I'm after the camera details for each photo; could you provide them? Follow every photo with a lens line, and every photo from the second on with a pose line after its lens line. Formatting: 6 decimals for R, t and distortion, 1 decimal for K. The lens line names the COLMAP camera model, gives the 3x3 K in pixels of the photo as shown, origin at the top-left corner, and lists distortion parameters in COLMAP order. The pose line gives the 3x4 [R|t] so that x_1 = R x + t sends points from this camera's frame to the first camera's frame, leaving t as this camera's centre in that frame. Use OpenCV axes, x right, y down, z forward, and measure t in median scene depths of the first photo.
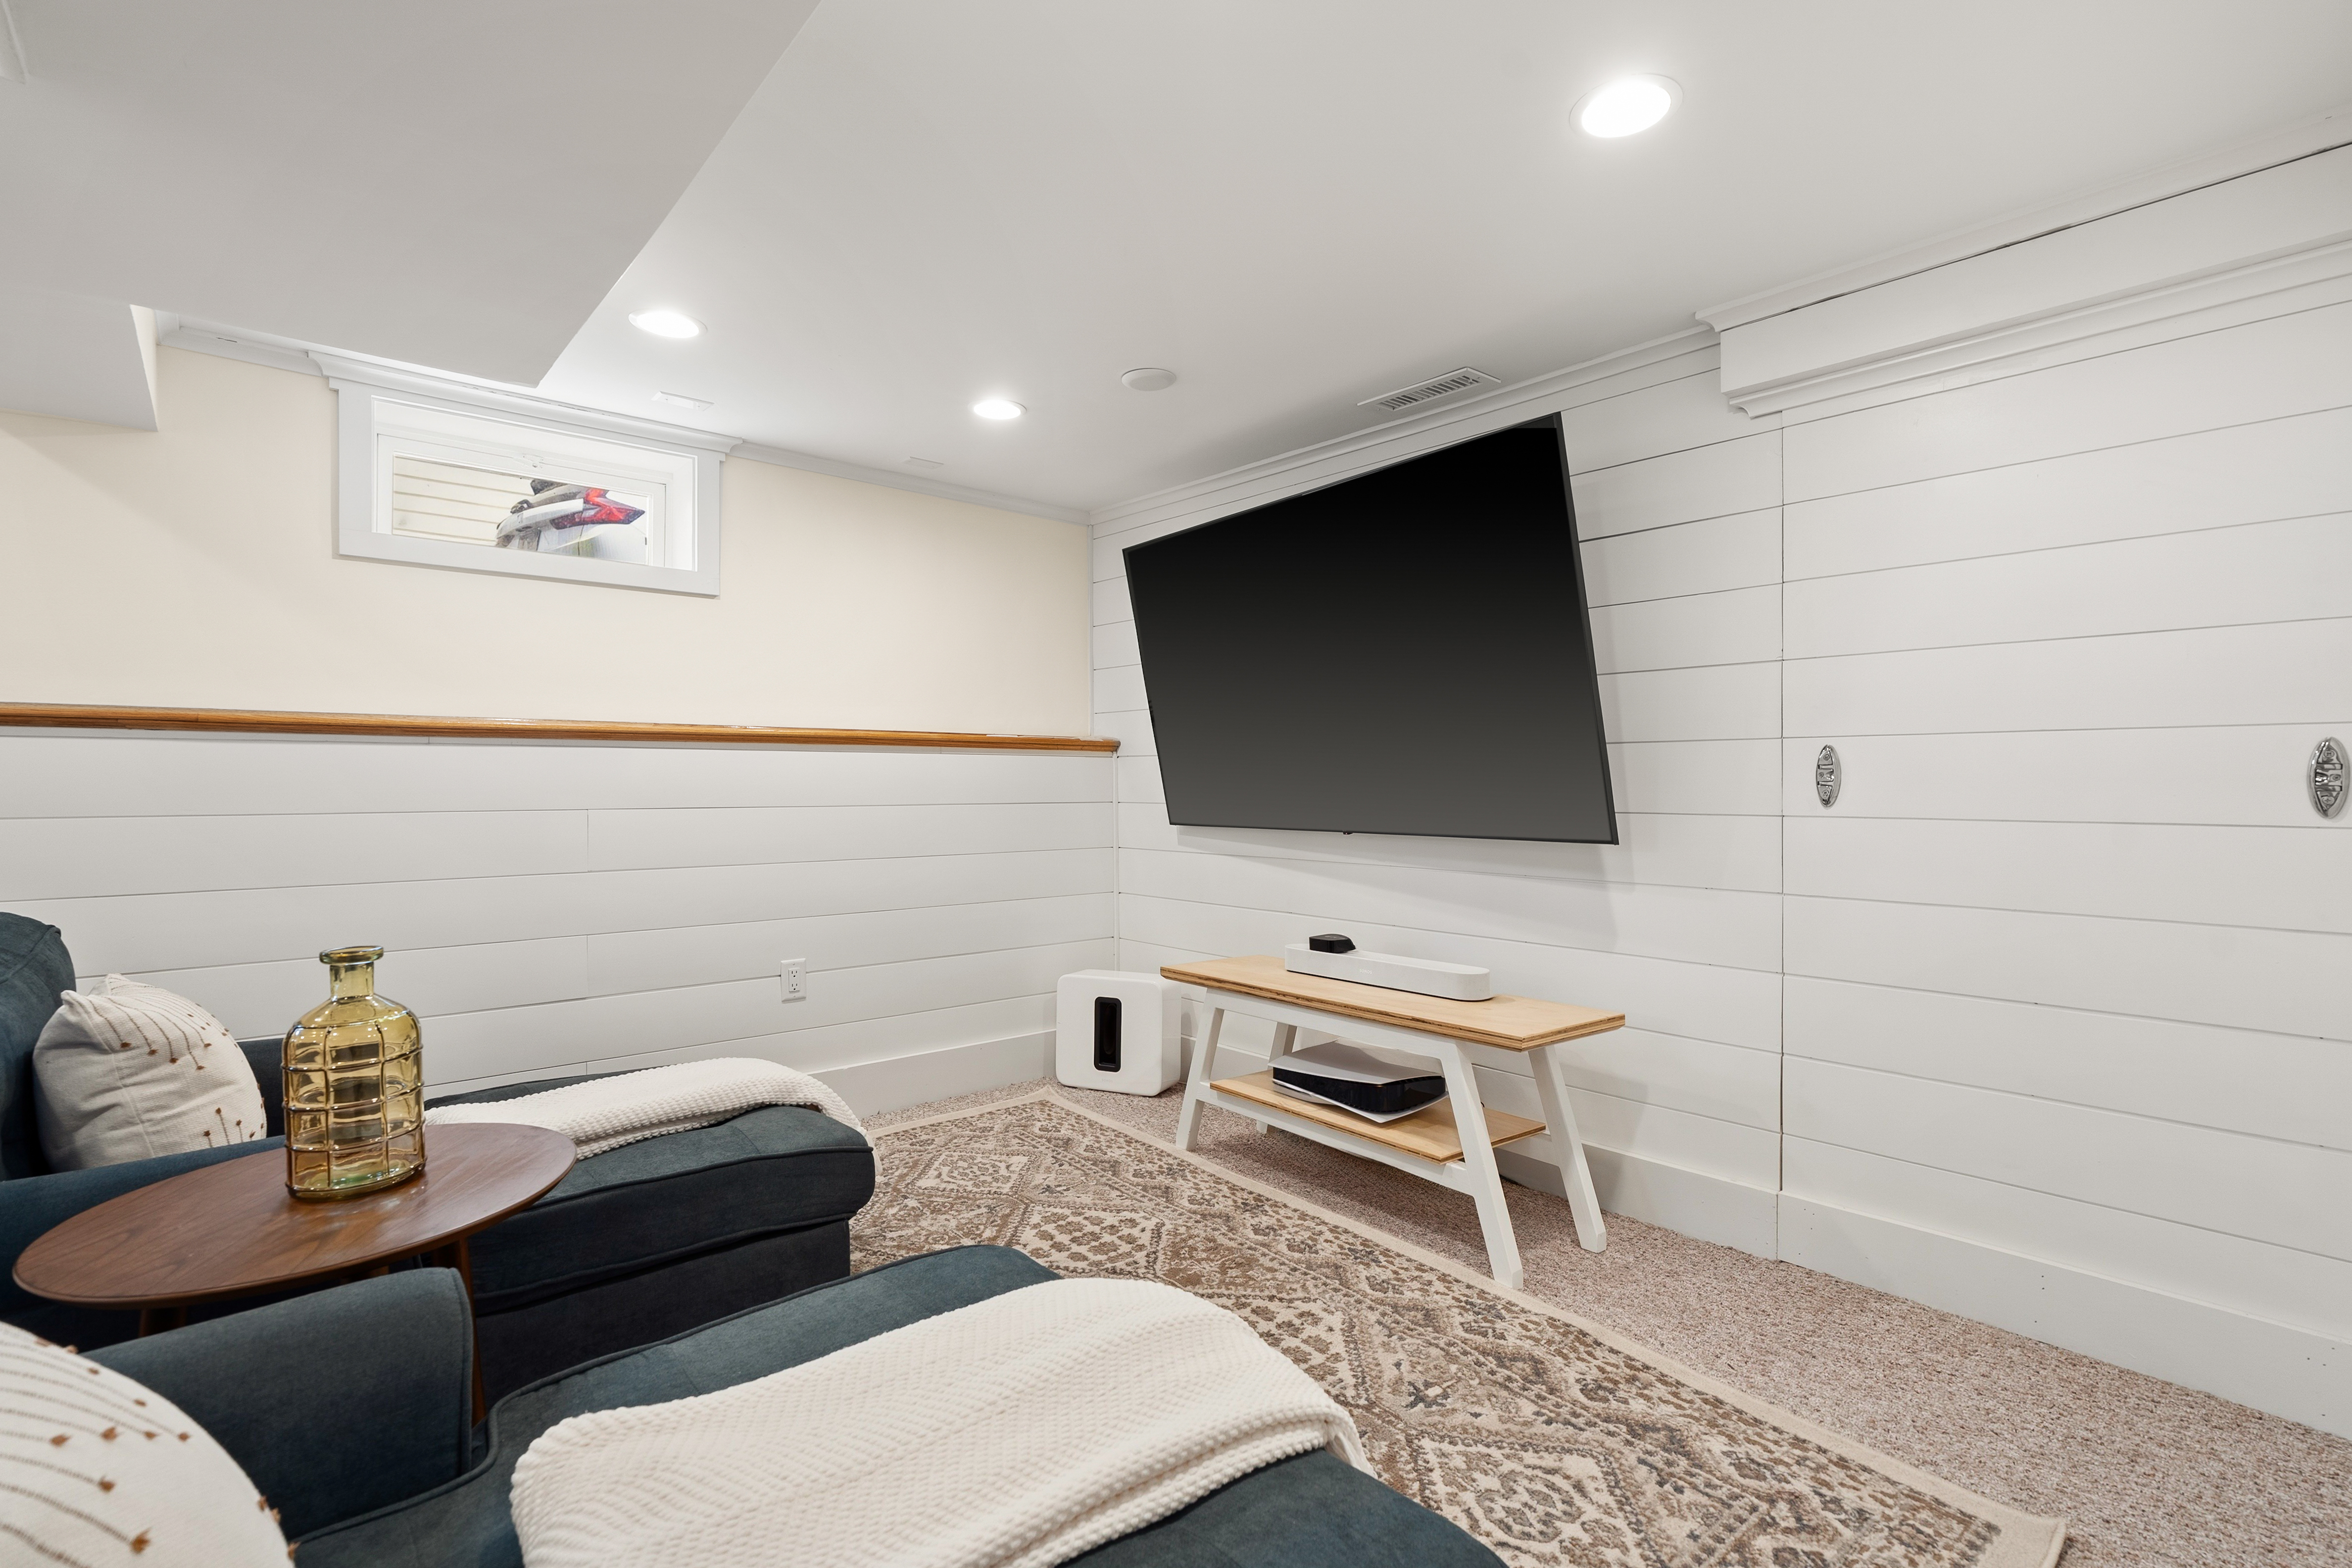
lens RADIAL K [[1067.0, 0, 1180.5], [0, 1067.0, 775.0], [0, 0, 1]] dist [-0.006074, 0.000886]
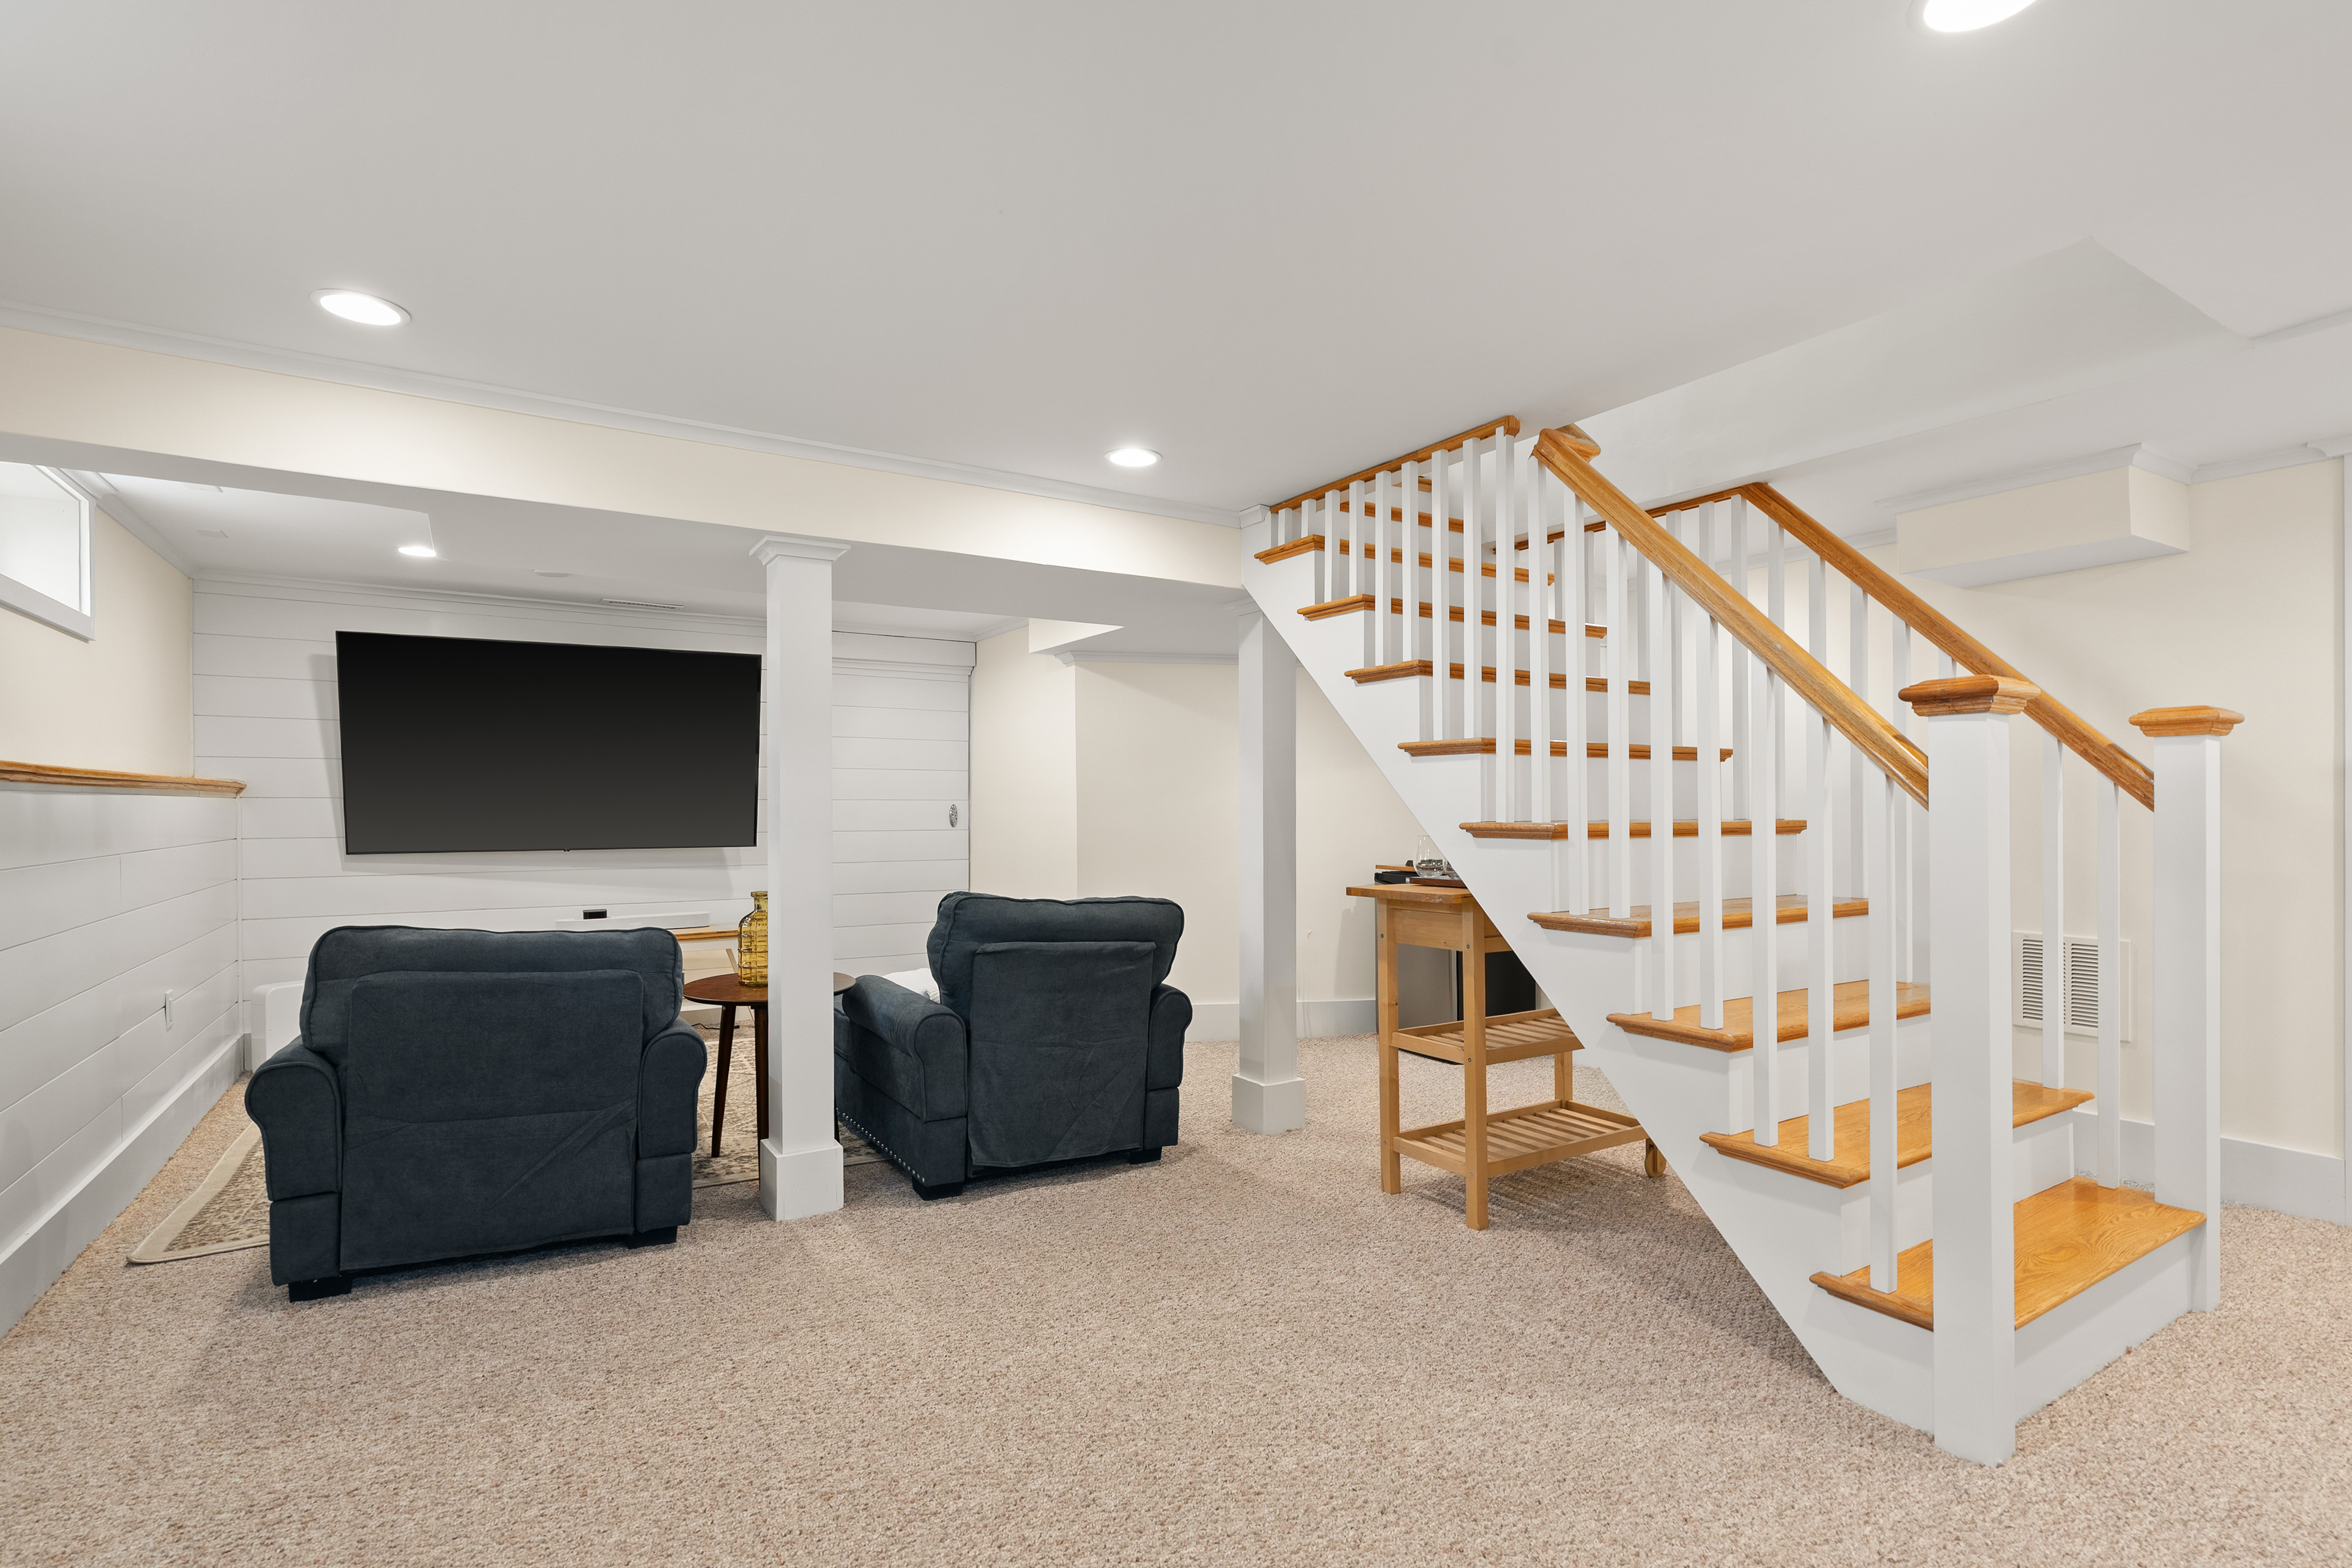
lens RADIAL K [[1067.0, 0, 1180.5], [0, 1067.0, 775.0], [0, 0, 1]] dist [-0.006074, 0.000886]
pose [[0.138678, 0.029857, 0.989887, -1.424787], [-0.009788, 0.999538, -0.028777, -0.025146], [-0.990289, -0.005698, 0.138906, -0.168949]]
